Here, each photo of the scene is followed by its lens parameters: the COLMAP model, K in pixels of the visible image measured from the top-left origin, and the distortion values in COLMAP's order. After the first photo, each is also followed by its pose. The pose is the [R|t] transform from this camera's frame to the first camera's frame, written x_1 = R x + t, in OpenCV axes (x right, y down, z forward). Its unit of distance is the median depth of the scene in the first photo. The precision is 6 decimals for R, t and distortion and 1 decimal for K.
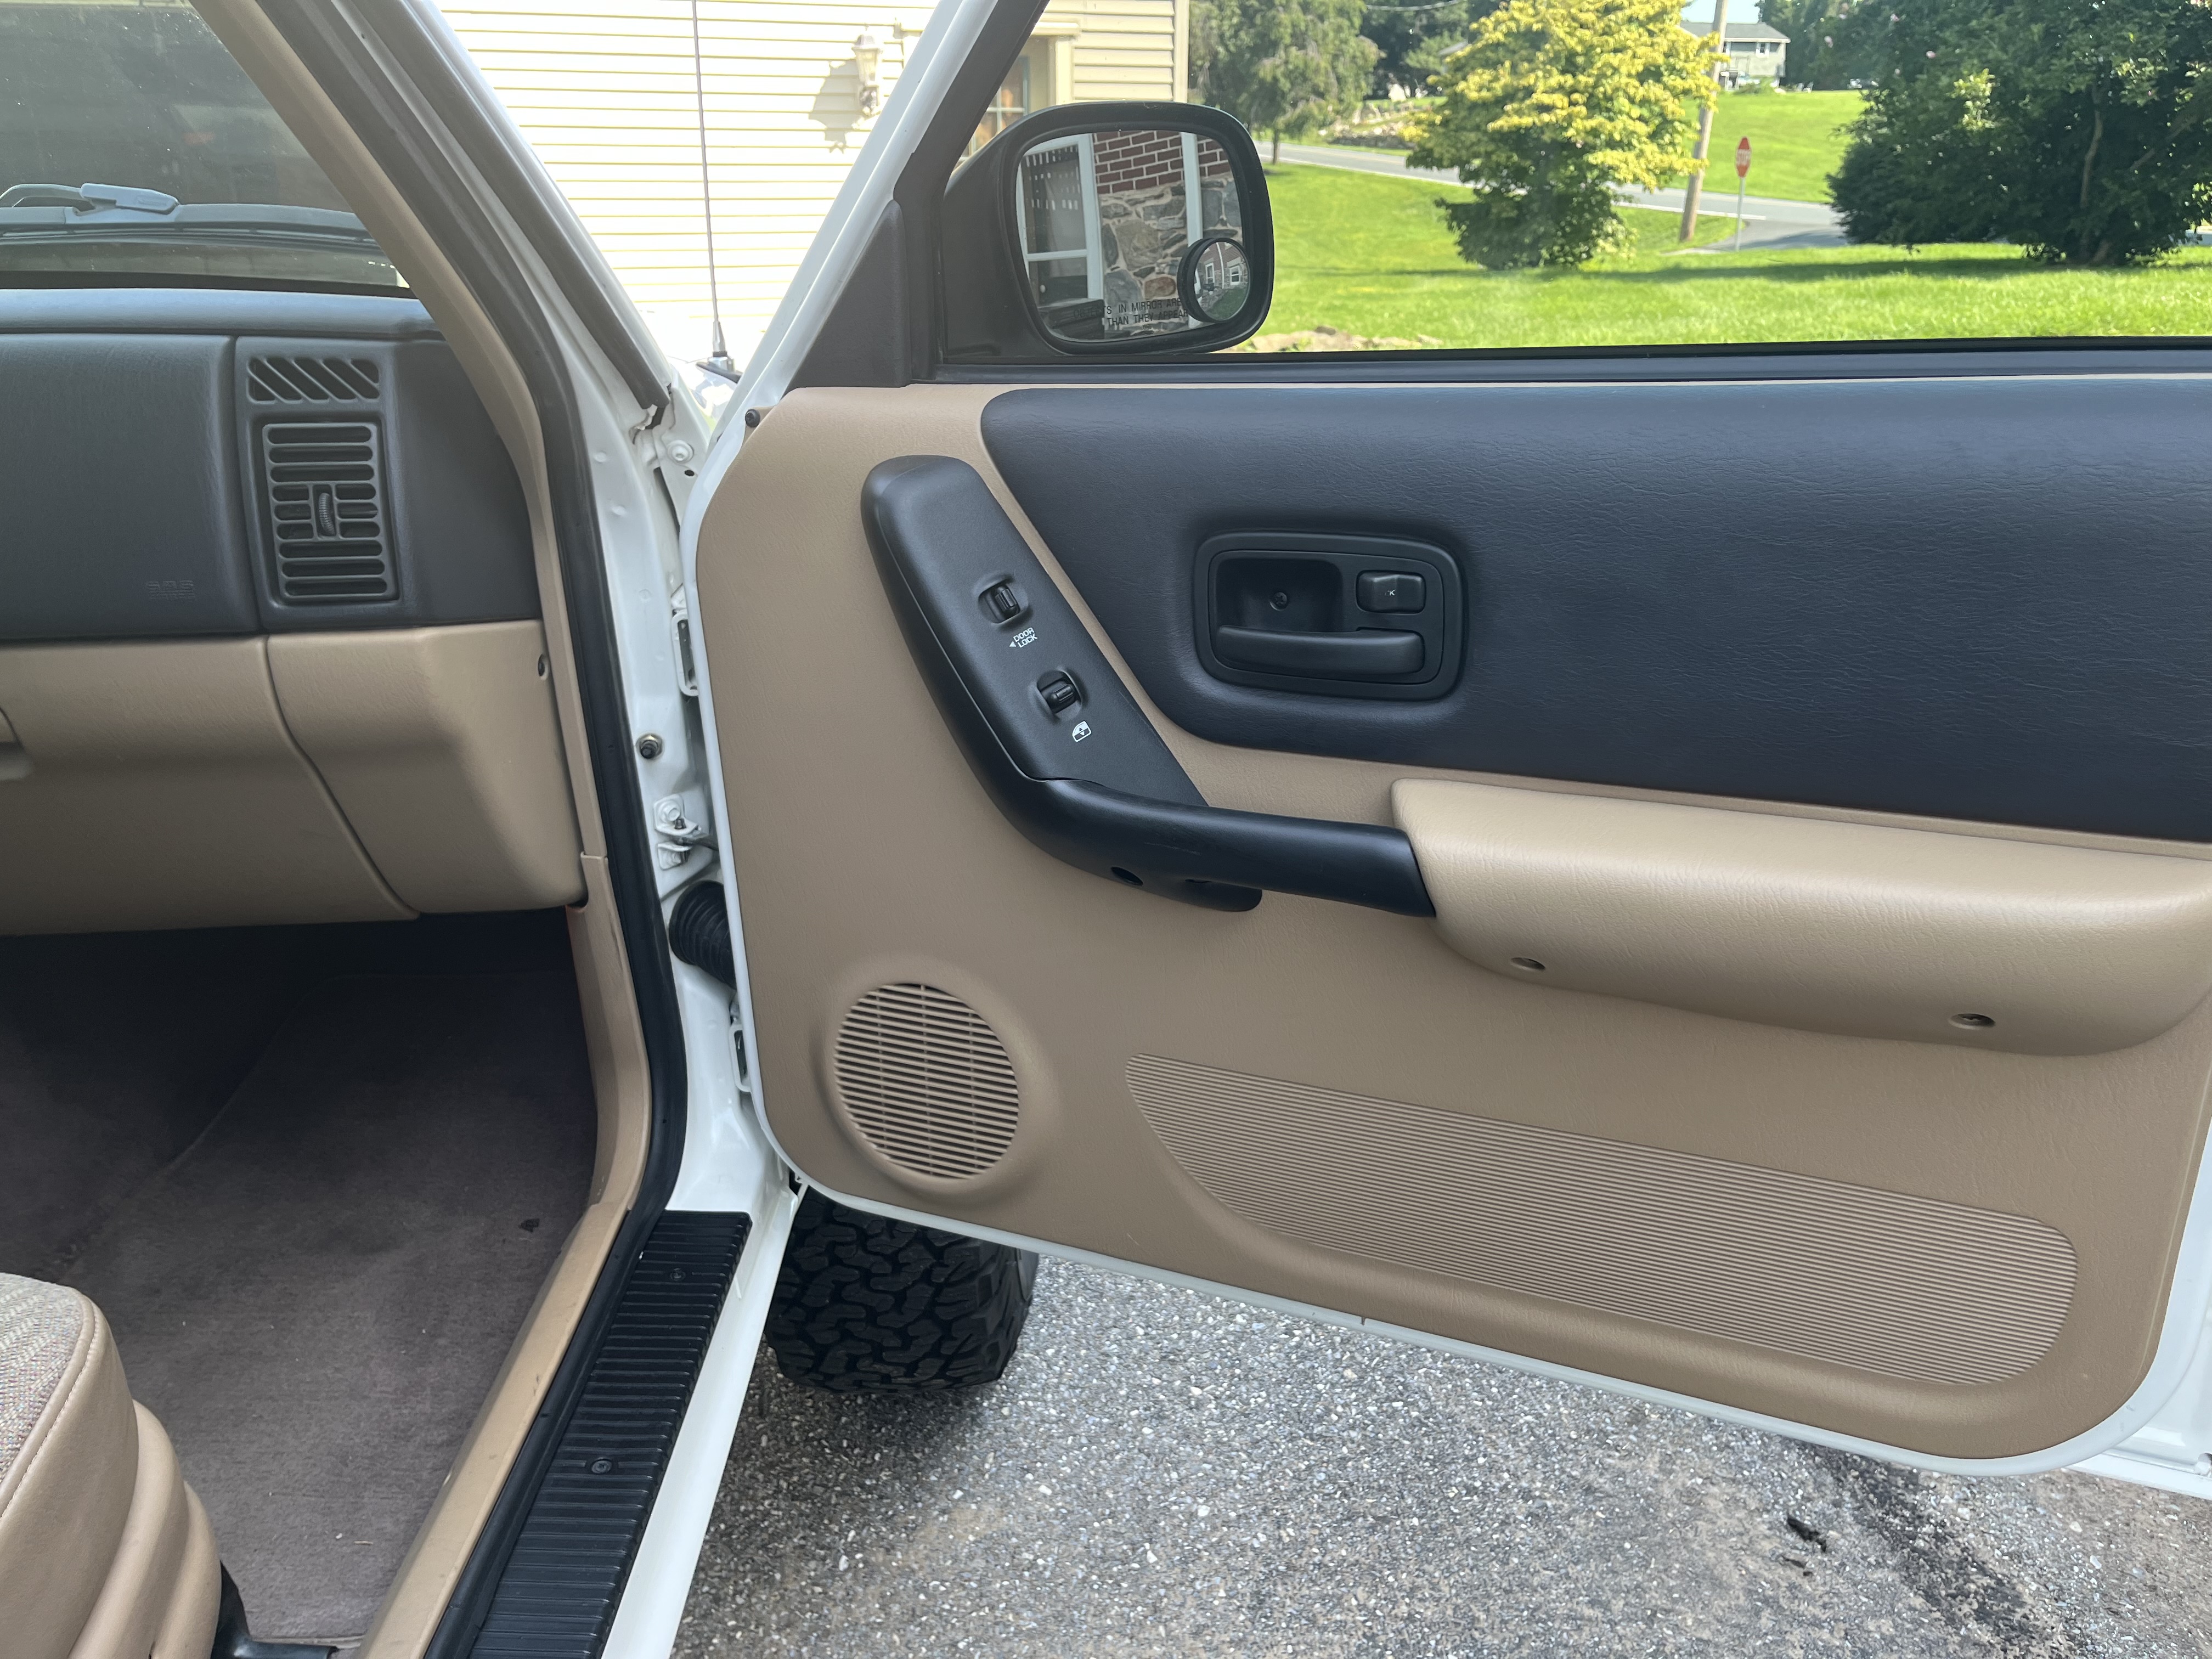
lens RADIAL K [[1684.2, 0, 1128.4], [0, 1684.2, 846.5], [0, 0, 1]] dist [0.064976, -0.084964]
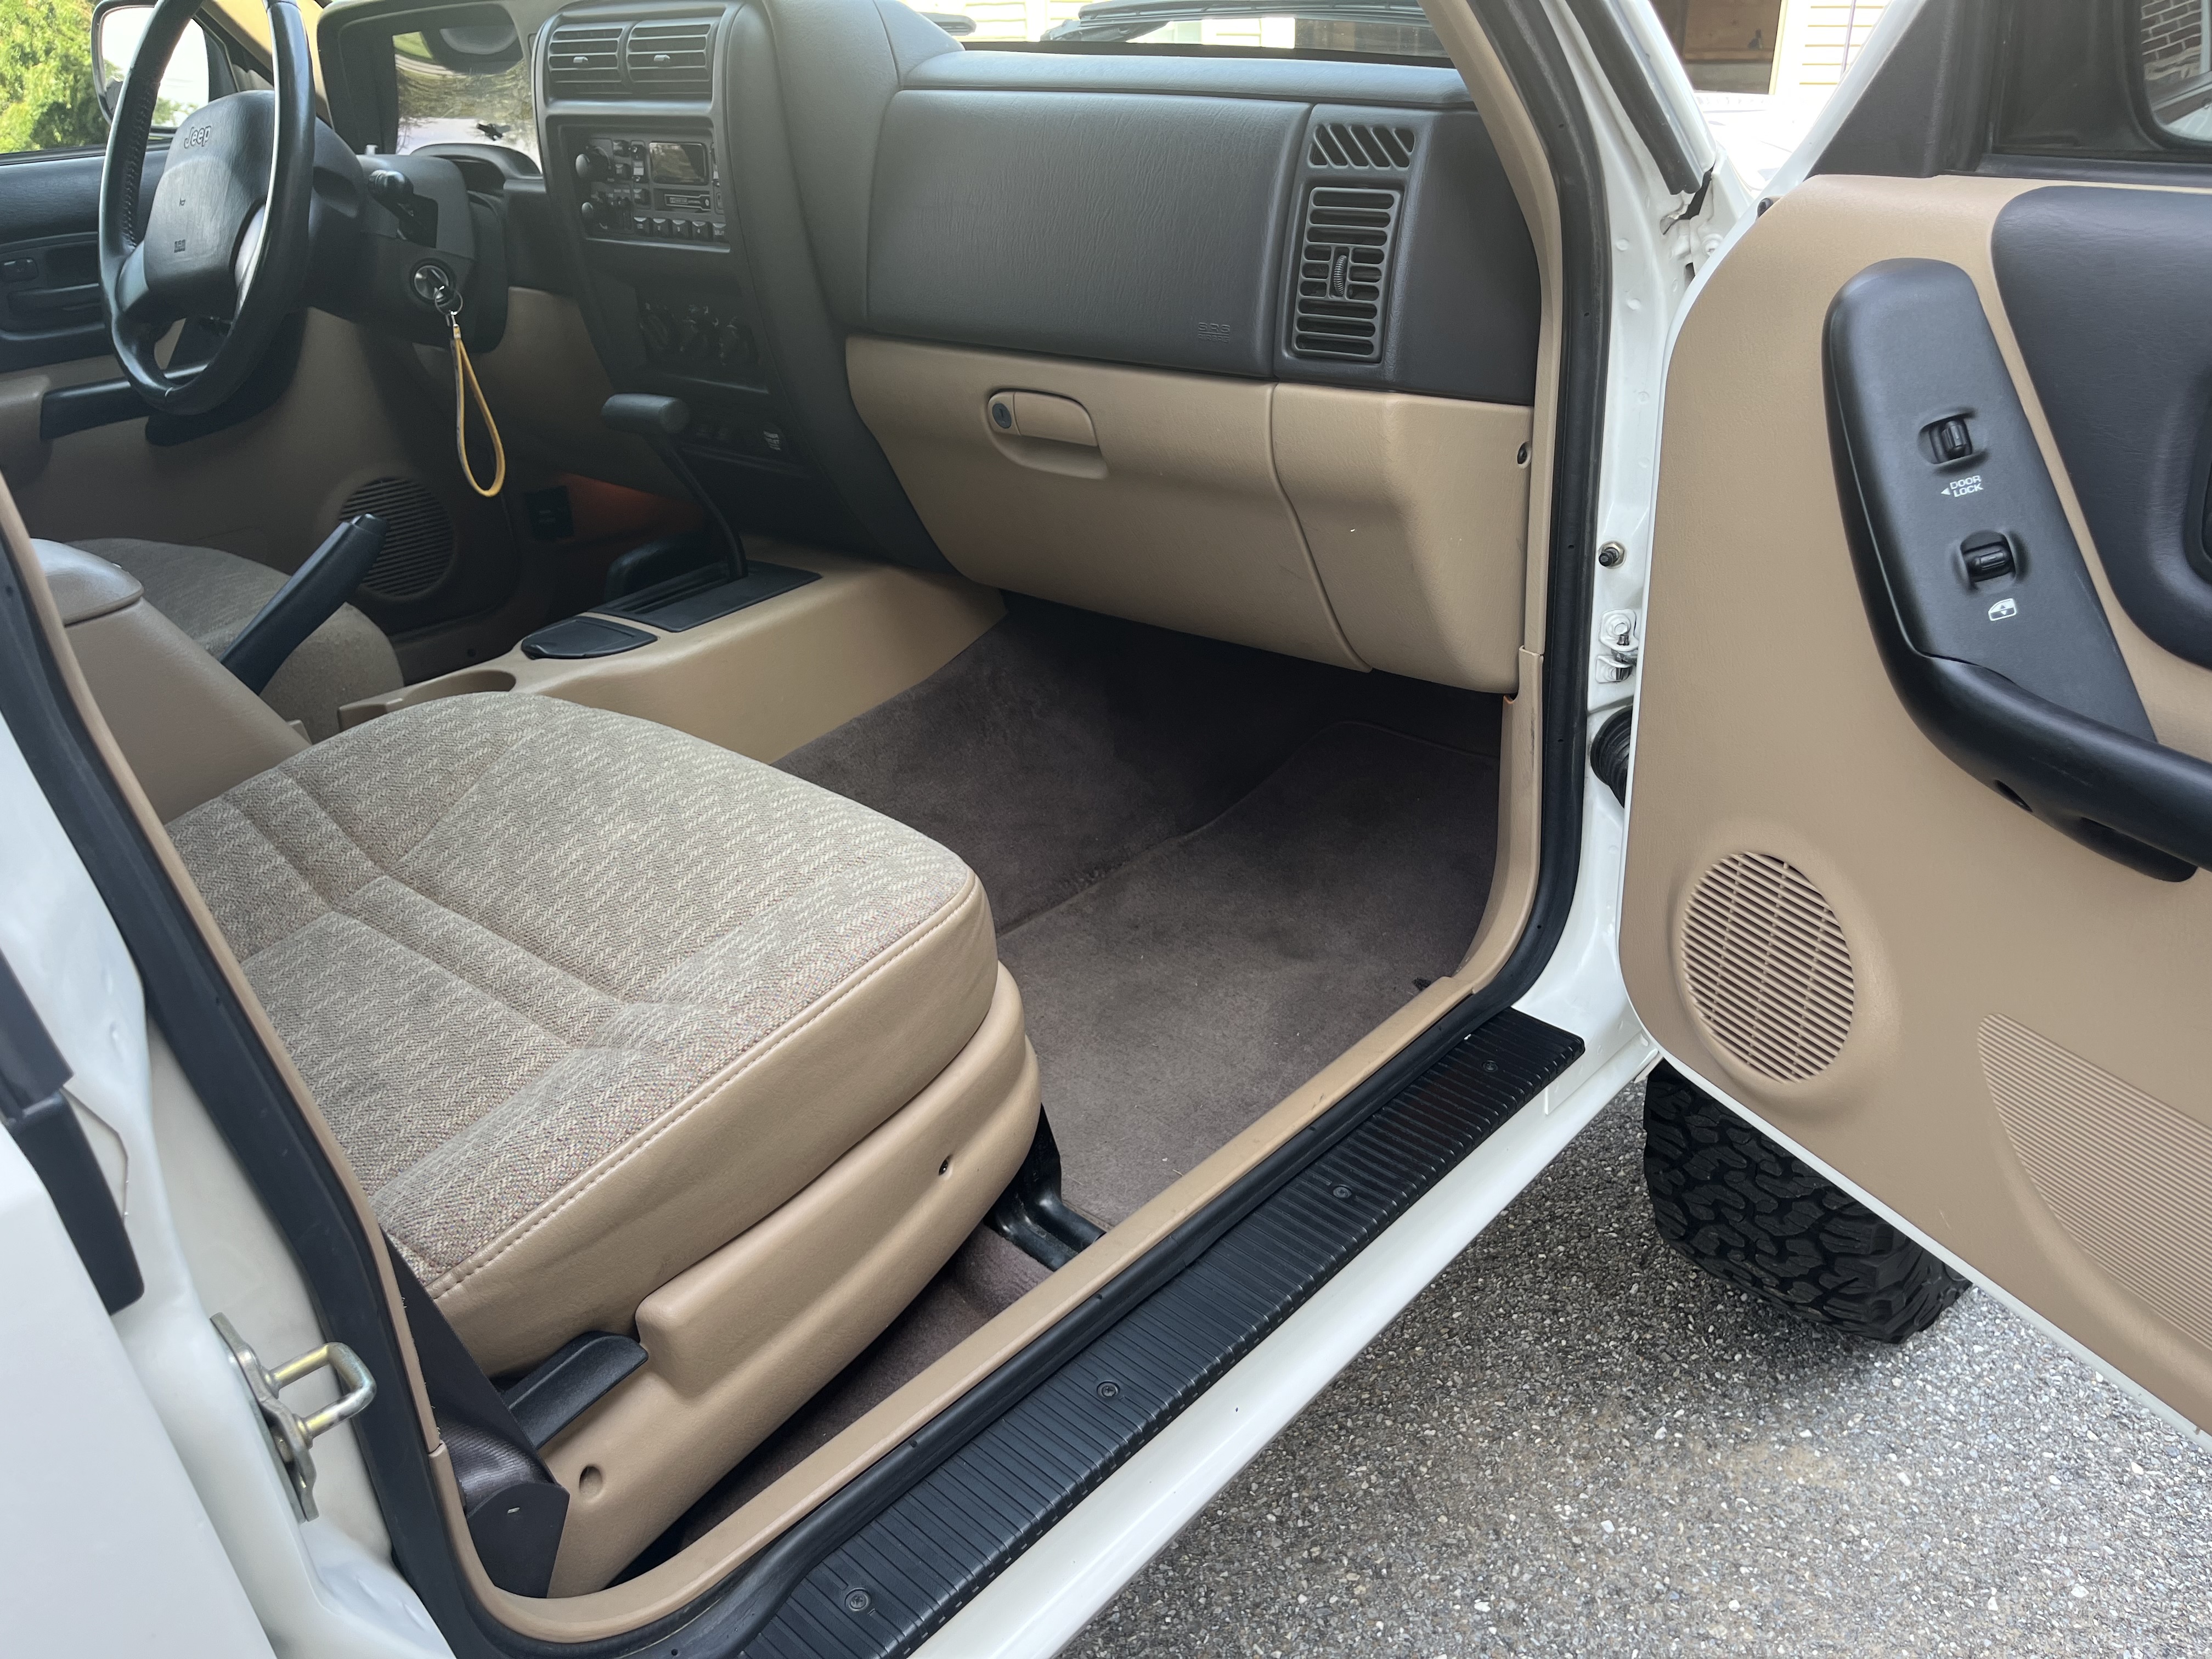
lens RADIAL K [[1662.9, 0, 1106.0], [0, 1662.9, 829.5], [0, 0, 1]] dist [0.066283, -0.105163]
pose [[0.743735, 0.286726, -0.603859, 0.140063], [-0.233288, 0.957874, 0.167494, -0.000445], [0.626446, 0.016302, 0.779294, 0.068060]]
